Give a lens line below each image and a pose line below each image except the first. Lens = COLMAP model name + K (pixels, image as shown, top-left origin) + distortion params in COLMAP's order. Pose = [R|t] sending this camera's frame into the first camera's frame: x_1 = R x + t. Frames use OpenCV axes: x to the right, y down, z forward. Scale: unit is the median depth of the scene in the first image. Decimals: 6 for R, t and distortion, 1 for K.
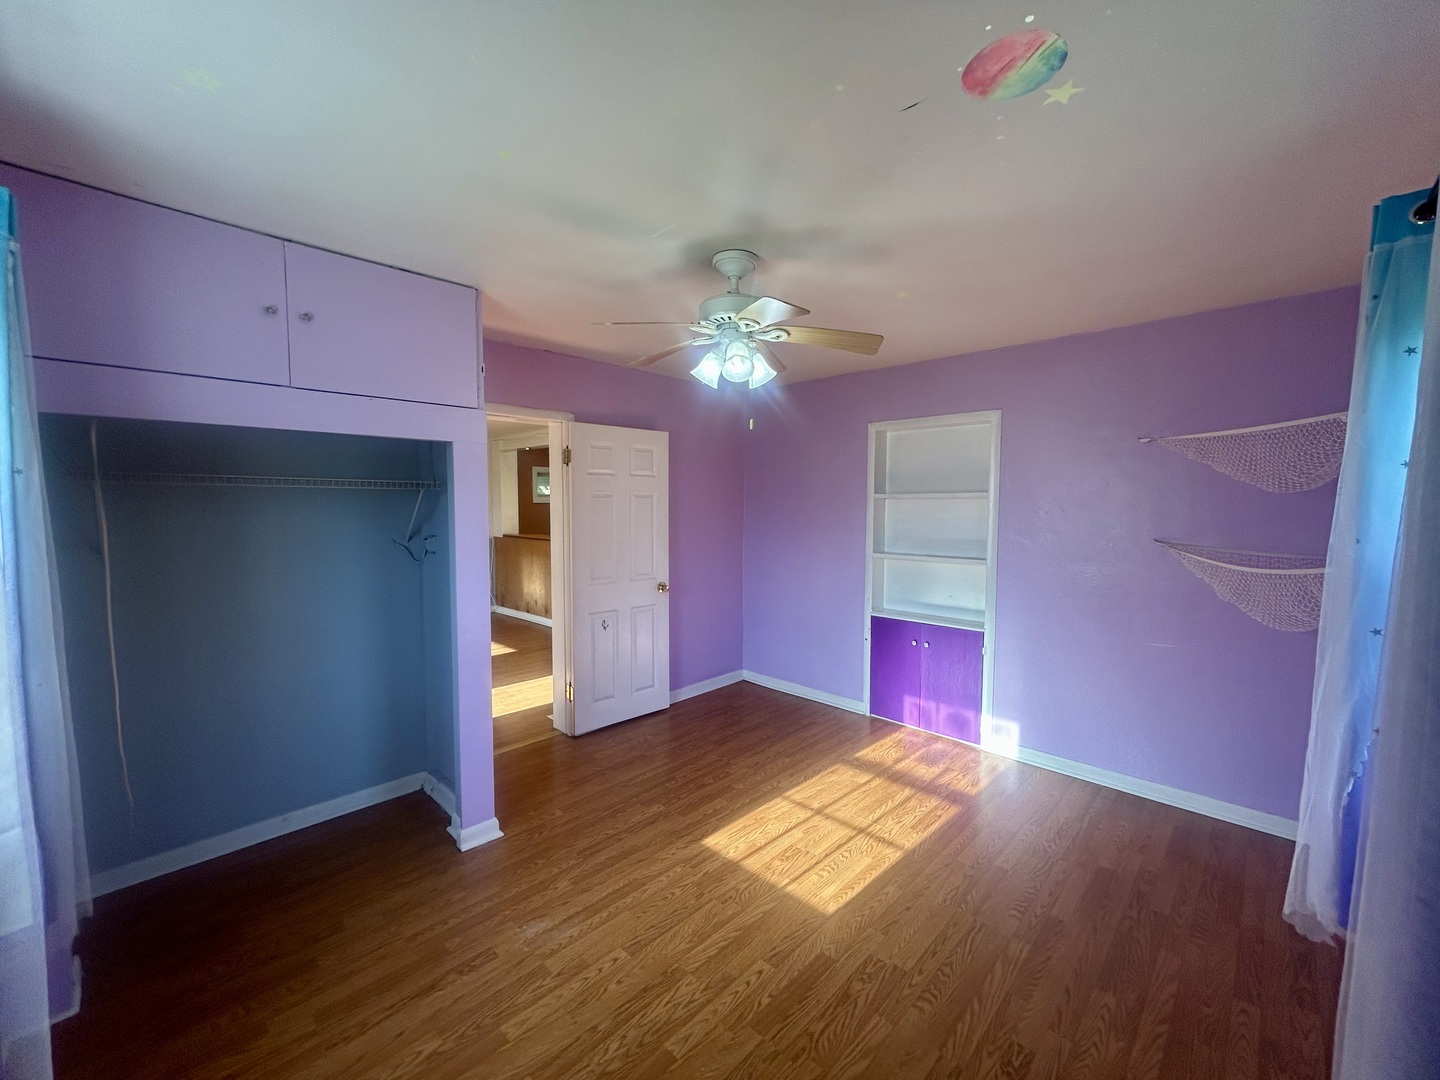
lens RADIAL K [[582.8, 0, 704.7], [0, 582.8, 527.7], [0, 0, 1]] dist [-0.003124, 0.002088]
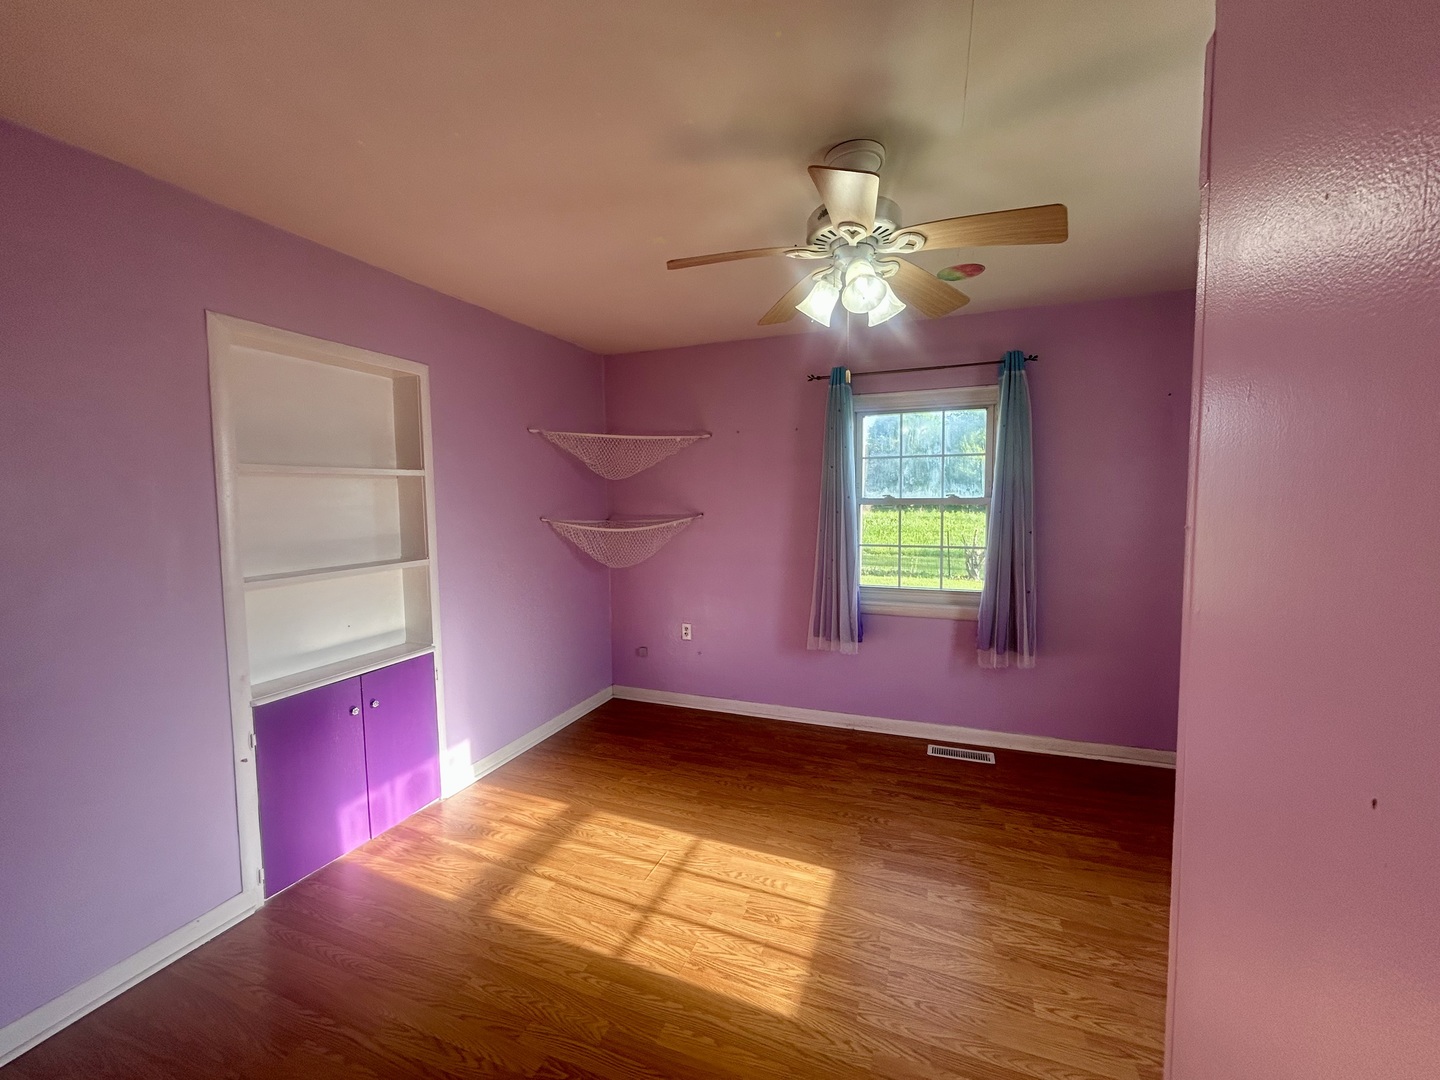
lens RADIAL K [[582.8, 0, 723.6], [0, 582.8, 535.8], [0, 0, 1]] dist [-0.003124, 0.002088]
pose [[-0.413868, -0.062361, 0.908199, -0.542690], [0.048416, 0.994731, 0.090366, -0.036917], [-0.909049, 0.081371, -0.408668, 1.368563]]
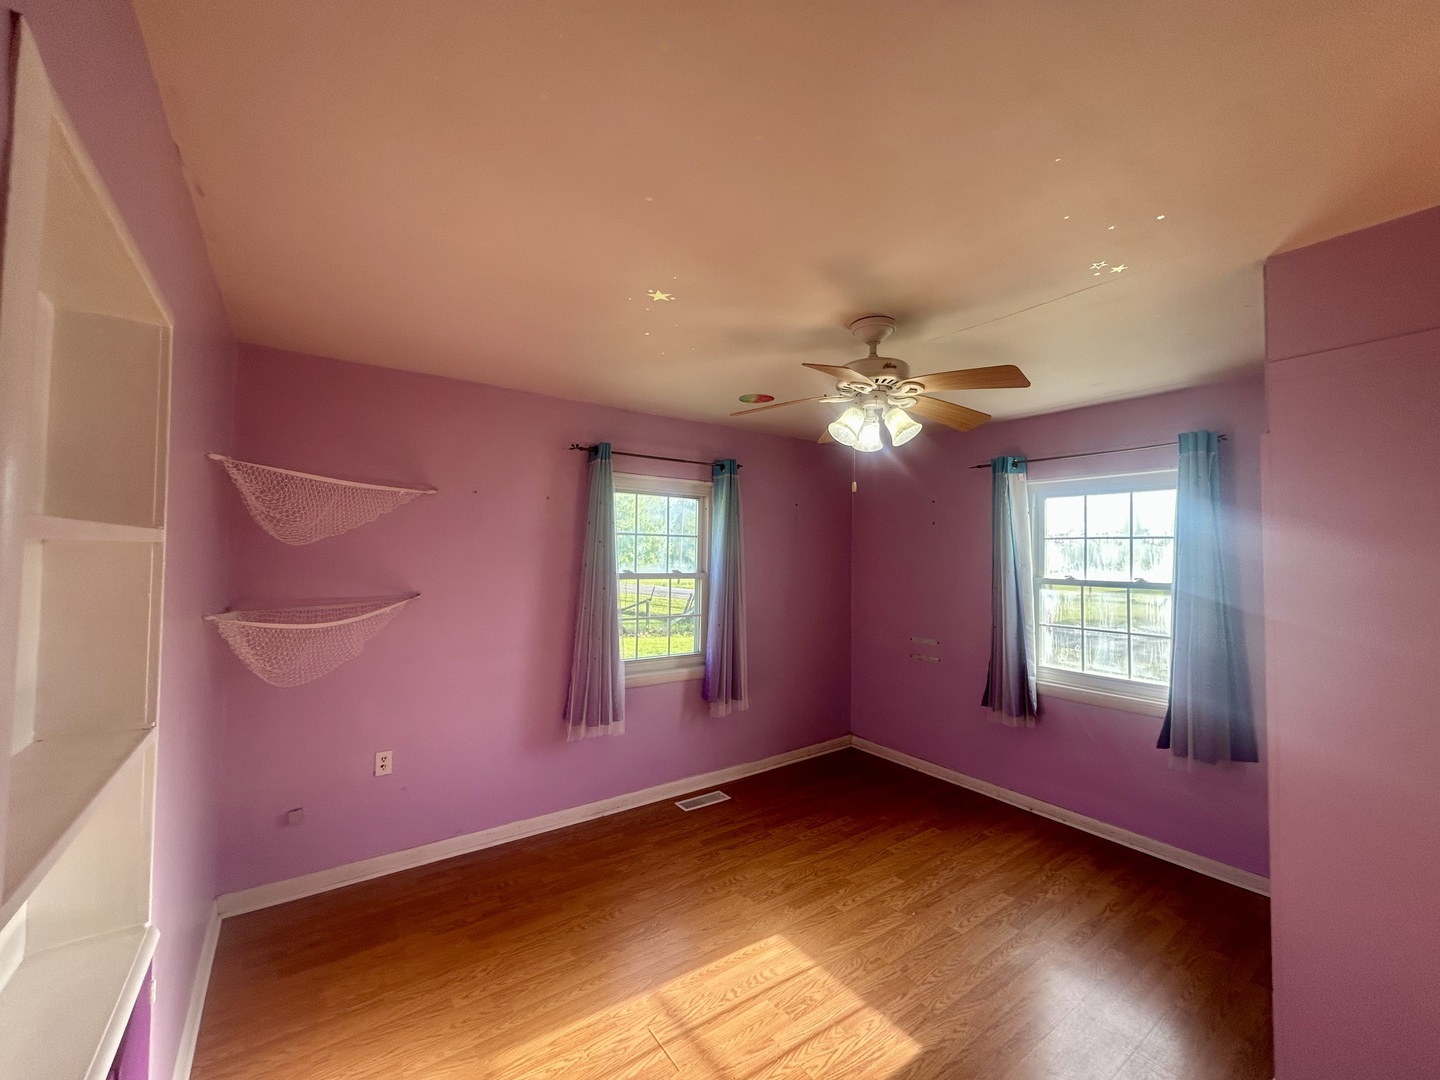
lens RADIAL K [[582.8, 0, 717.3], [0, 582.8, 532.9], [0, 0, 1]] dist [-0.003124, 0.002088]
pose [[-0.988372, -0.007895, 0.151848, 0.146273], [-0.008187, 0.999966, -0.001295, -0.082687], [-0.151832, -0.002523, -0.988403, 1.847996]]
